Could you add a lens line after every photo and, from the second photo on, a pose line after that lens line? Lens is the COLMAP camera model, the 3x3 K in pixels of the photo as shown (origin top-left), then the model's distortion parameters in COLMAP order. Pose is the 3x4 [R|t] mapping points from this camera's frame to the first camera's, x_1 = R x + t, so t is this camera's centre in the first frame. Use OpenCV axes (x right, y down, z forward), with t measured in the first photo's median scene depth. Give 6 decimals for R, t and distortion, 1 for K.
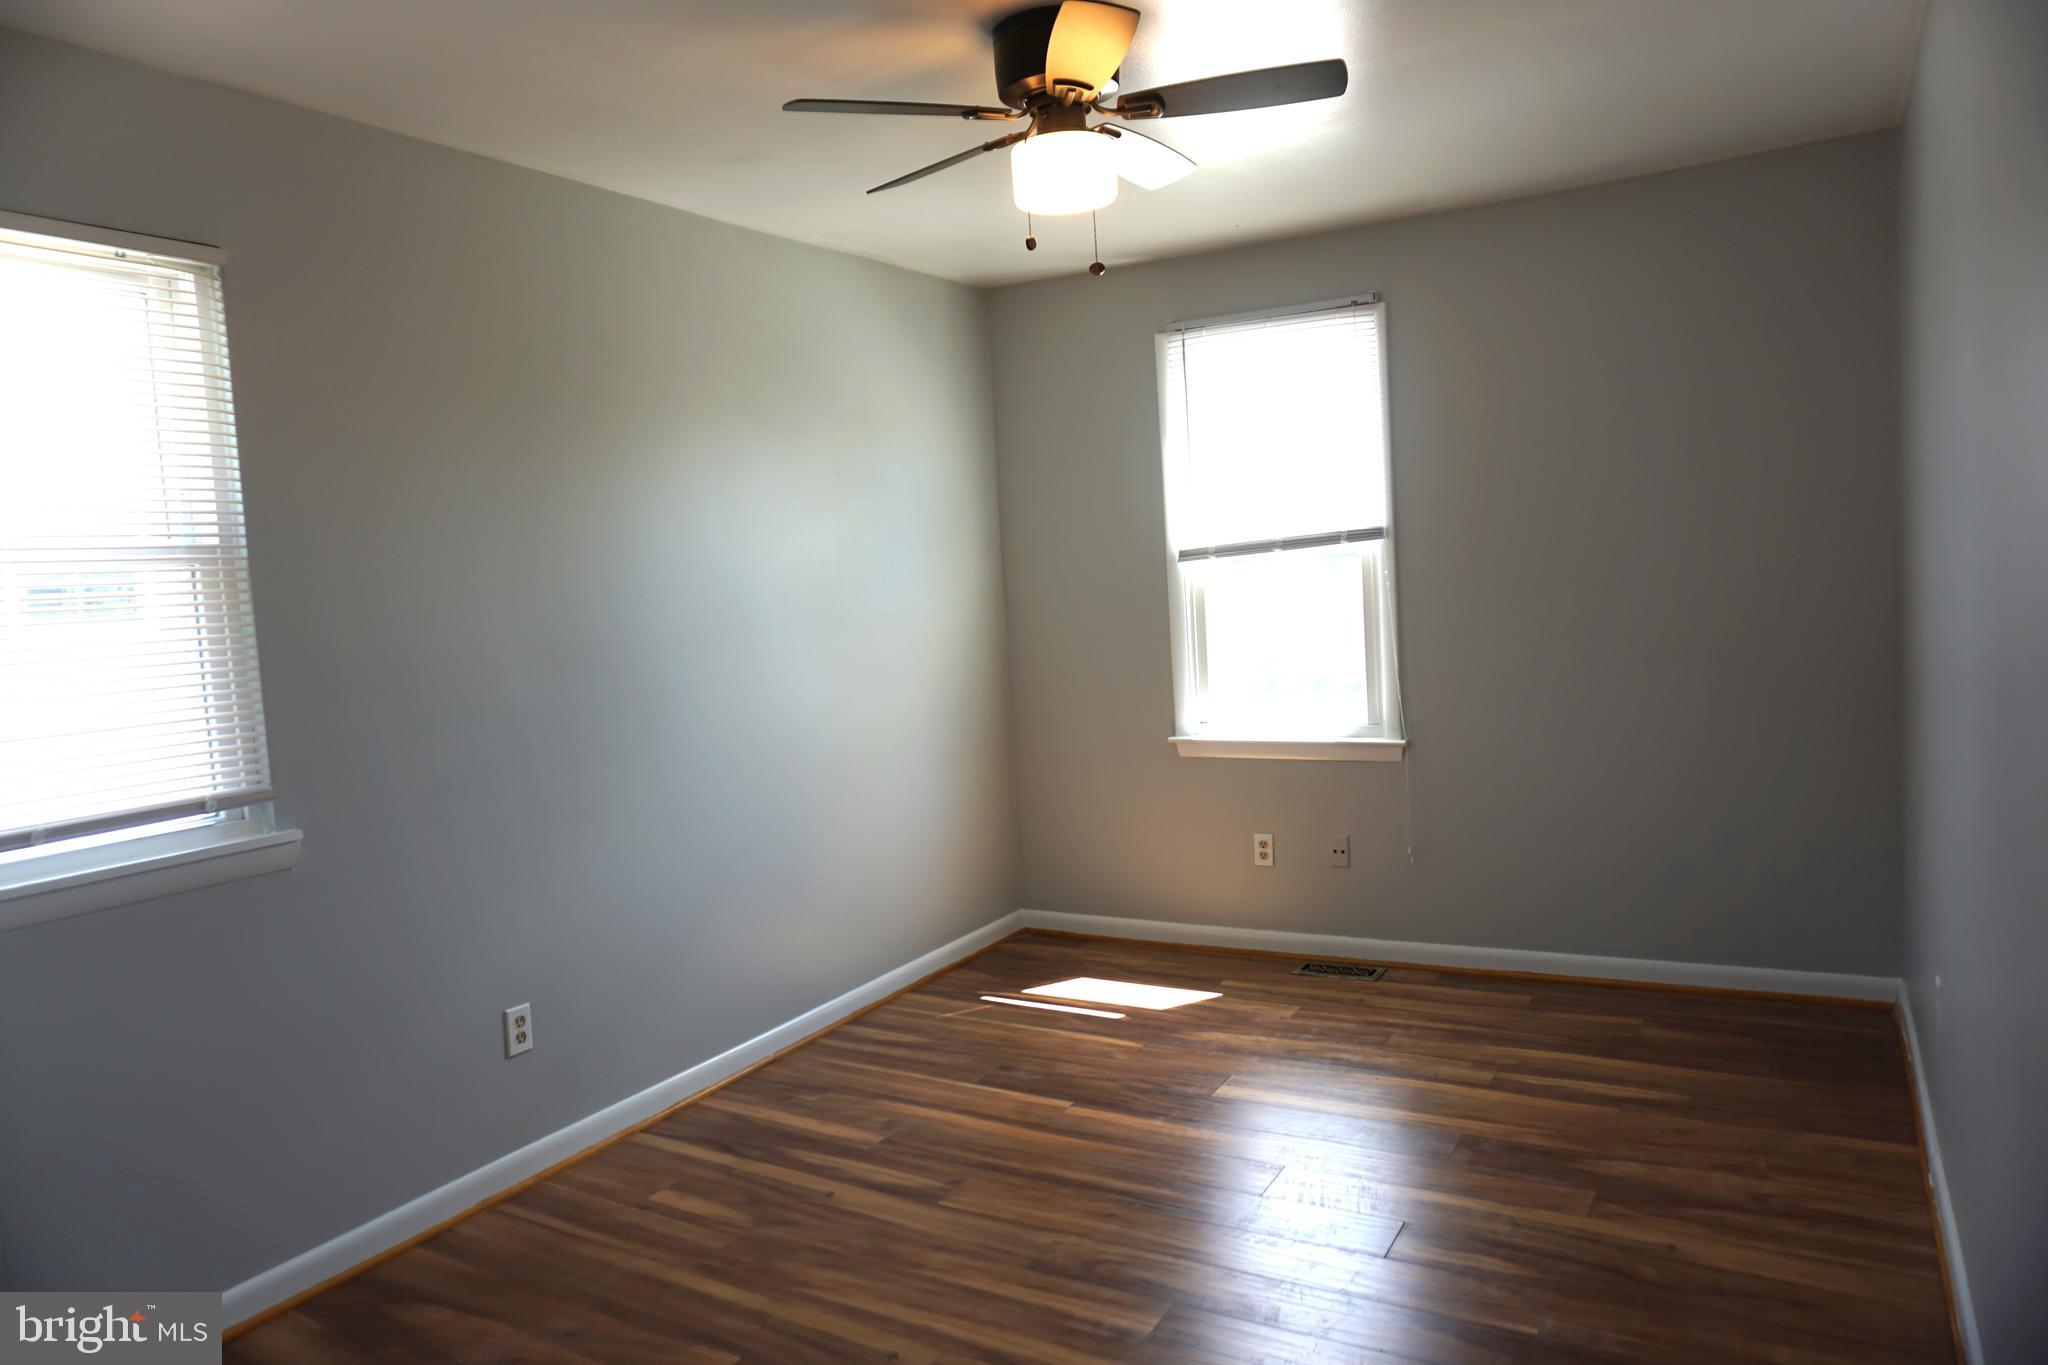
lens RADIAL K [[1354.1, 0, 1017.8], [0, 1354.1, 680.4], [0, 0, 1]] dist [-0.044743, 0.023705]
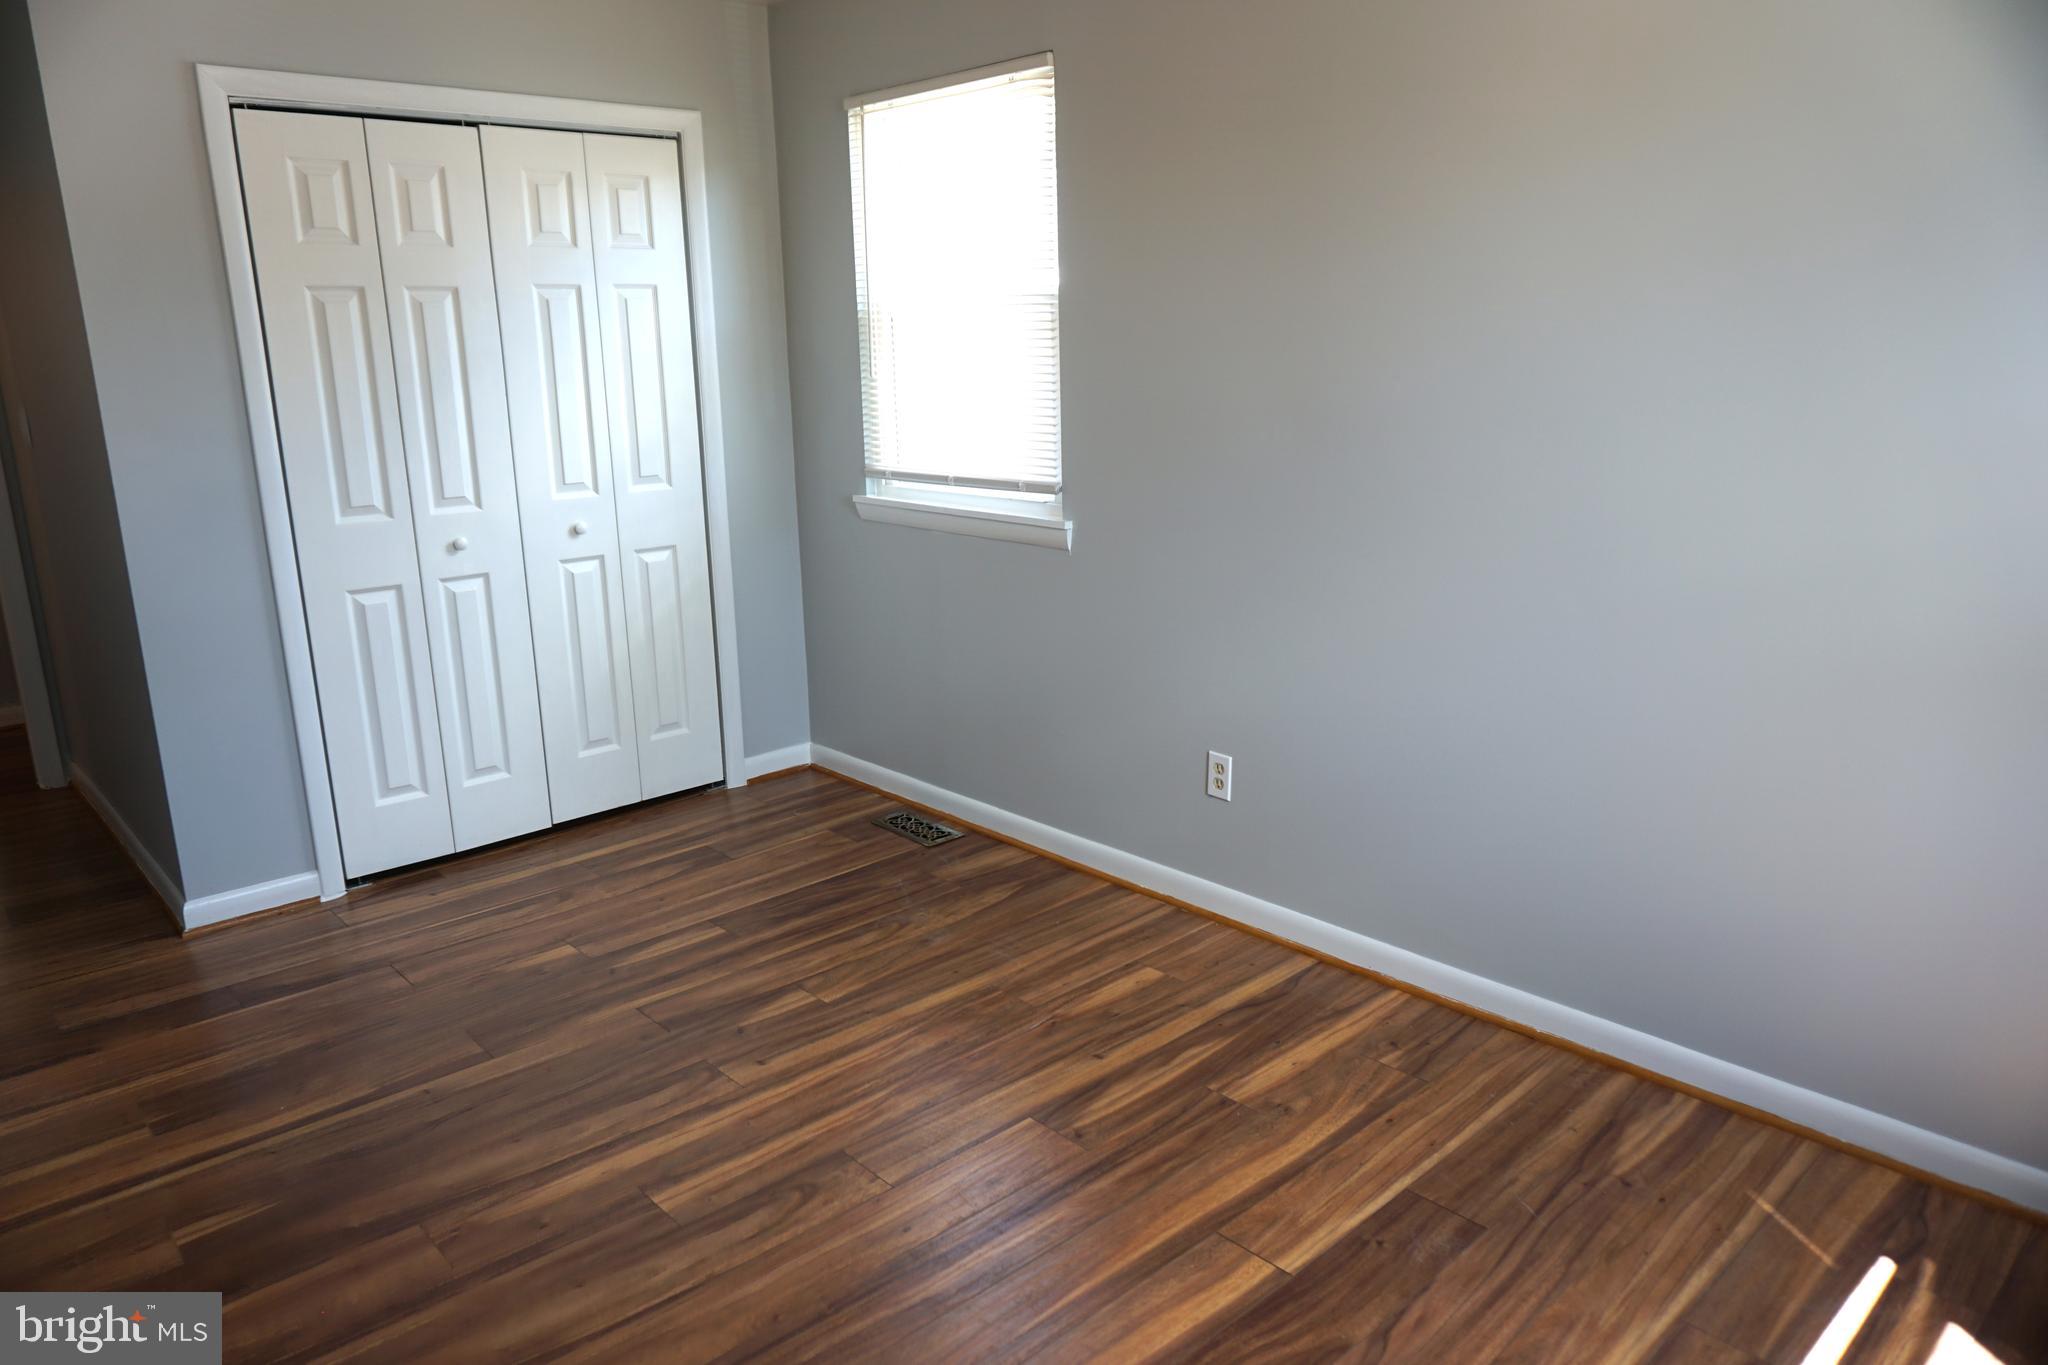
lens RADIAL K [[1354.1, 0, 980.5], [0, 1354.1, 674.2], [0, 0, 1]] dist [-0.044743, 0.023705]
pose [[-0.294425, 0.298722, -0.907788, 0.601627], [-0.039730, 0.945245, 0.323934, -0.142484], [0.954848, 0.131441, -0.266435, 1.089206]]
